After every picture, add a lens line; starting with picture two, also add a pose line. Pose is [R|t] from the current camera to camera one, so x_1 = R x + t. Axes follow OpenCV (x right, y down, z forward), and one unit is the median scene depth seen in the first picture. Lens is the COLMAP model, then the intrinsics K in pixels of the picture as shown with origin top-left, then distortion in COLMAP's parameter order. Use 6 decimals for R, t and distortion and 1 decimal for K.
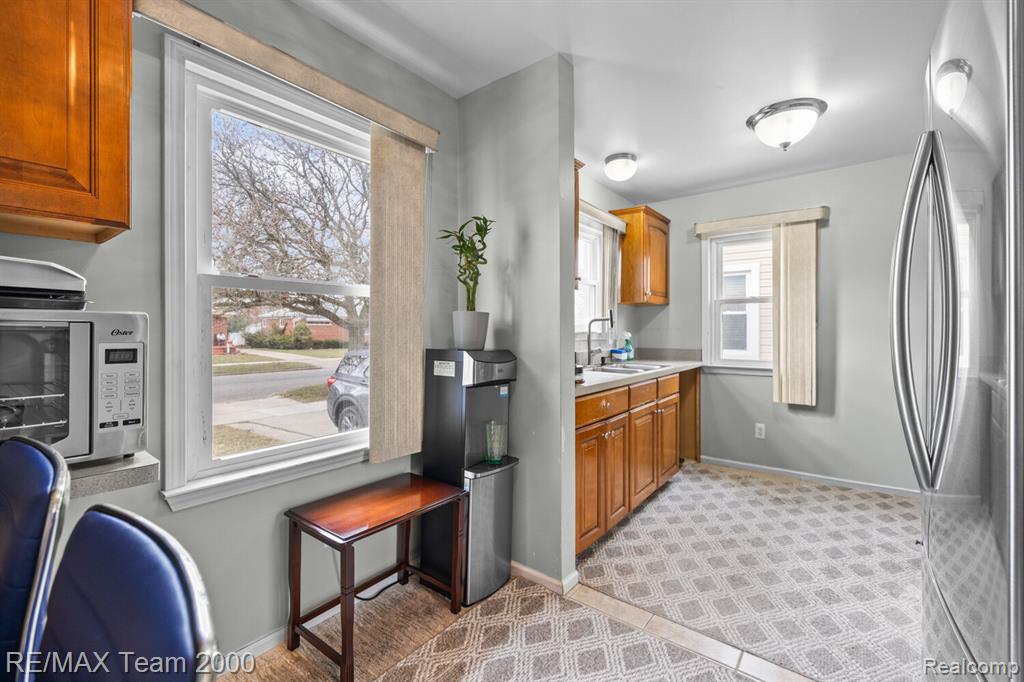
lens RADIAL K [[441.5, 0, 515.3], [0, 441.5, 335.2], [0, 0, 1]] dist [0.000174, 0.000079]
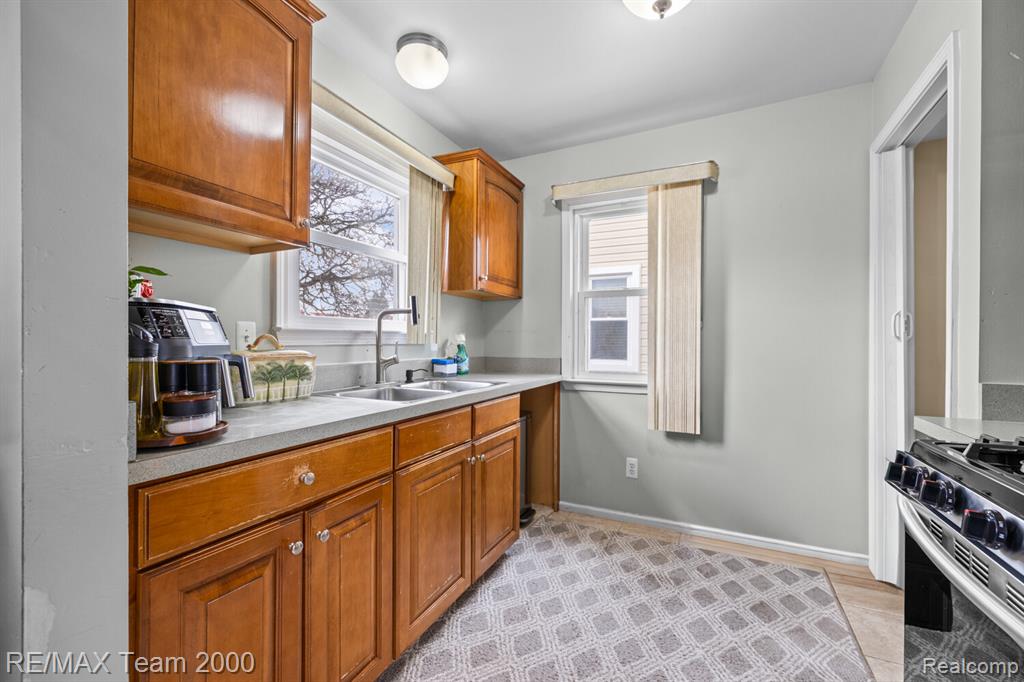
lens RADIAL K [[438.4, 0, 511.0], [0, 438.4, 350.4], [0, 0, 1]] dist [0.002769, 0.000385]
pose [[0.978654, 0.000663, 0.205514, 0.213057], [-0.002682, 0.999951, 0.009544, 0.013280], [-0.205498, -0.009891, 0.978608, 0.336459]]
